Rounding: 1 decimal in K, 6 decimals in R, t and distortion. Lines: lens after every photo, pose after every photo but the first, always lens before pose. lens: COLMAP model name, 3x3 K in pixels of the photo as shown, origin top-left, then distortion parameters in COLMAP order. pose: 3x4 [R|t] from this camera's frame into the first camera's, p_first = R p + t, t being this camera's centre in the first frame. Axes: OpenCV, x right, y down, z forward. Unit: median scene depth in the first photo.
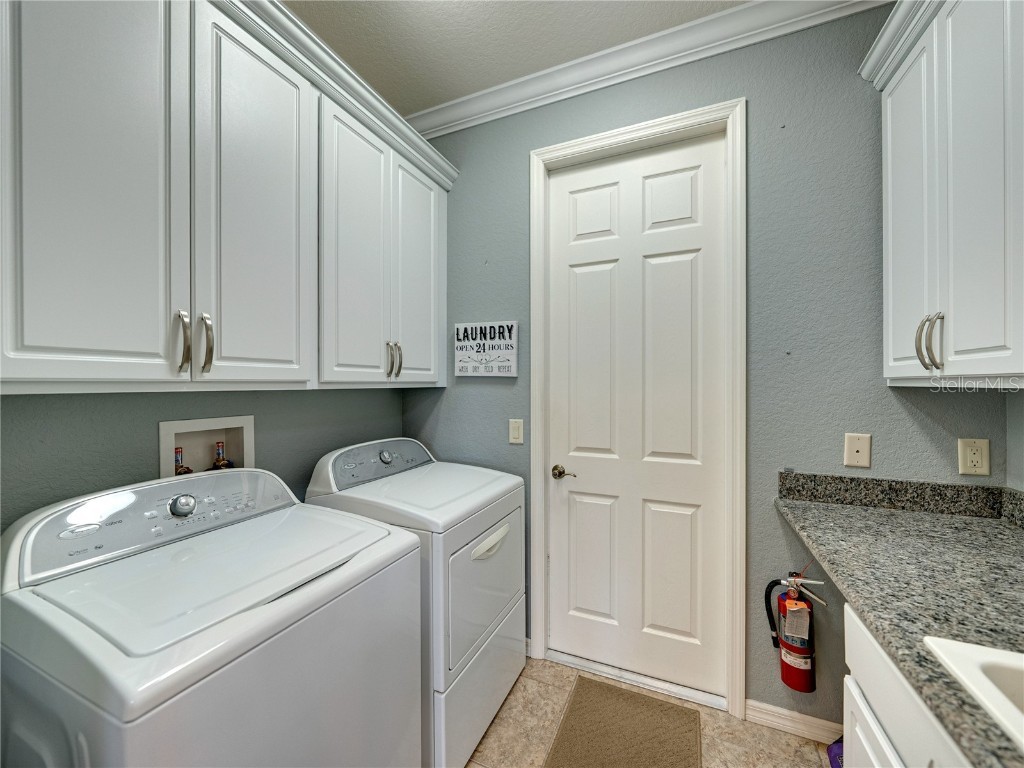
lens RADIAL K [[399.5, 0, 512.0], [0, 399.5, 384.0], [0, 0, 1]] dist [-0.000555, -0.000241]
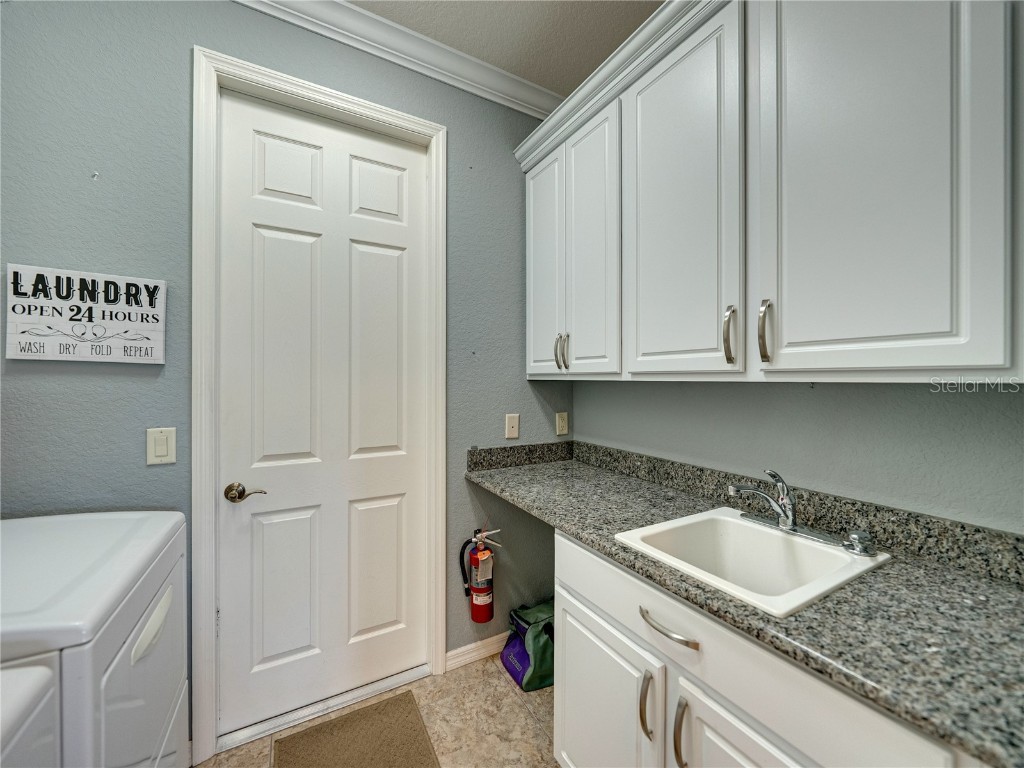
lens RADIAL K [[399.9, 0, 516.0], [0, 399.9, 377.0], [0, 0, 1]] dist [-0.002808, -0.000222]
pose [[0.597115, 0.008885, 0.802107, -0.195510], [-0.006420, 0.999960, -0.006298, 0.004175], [-0.802130, -0.001389, 0.597147, 0.142639]]
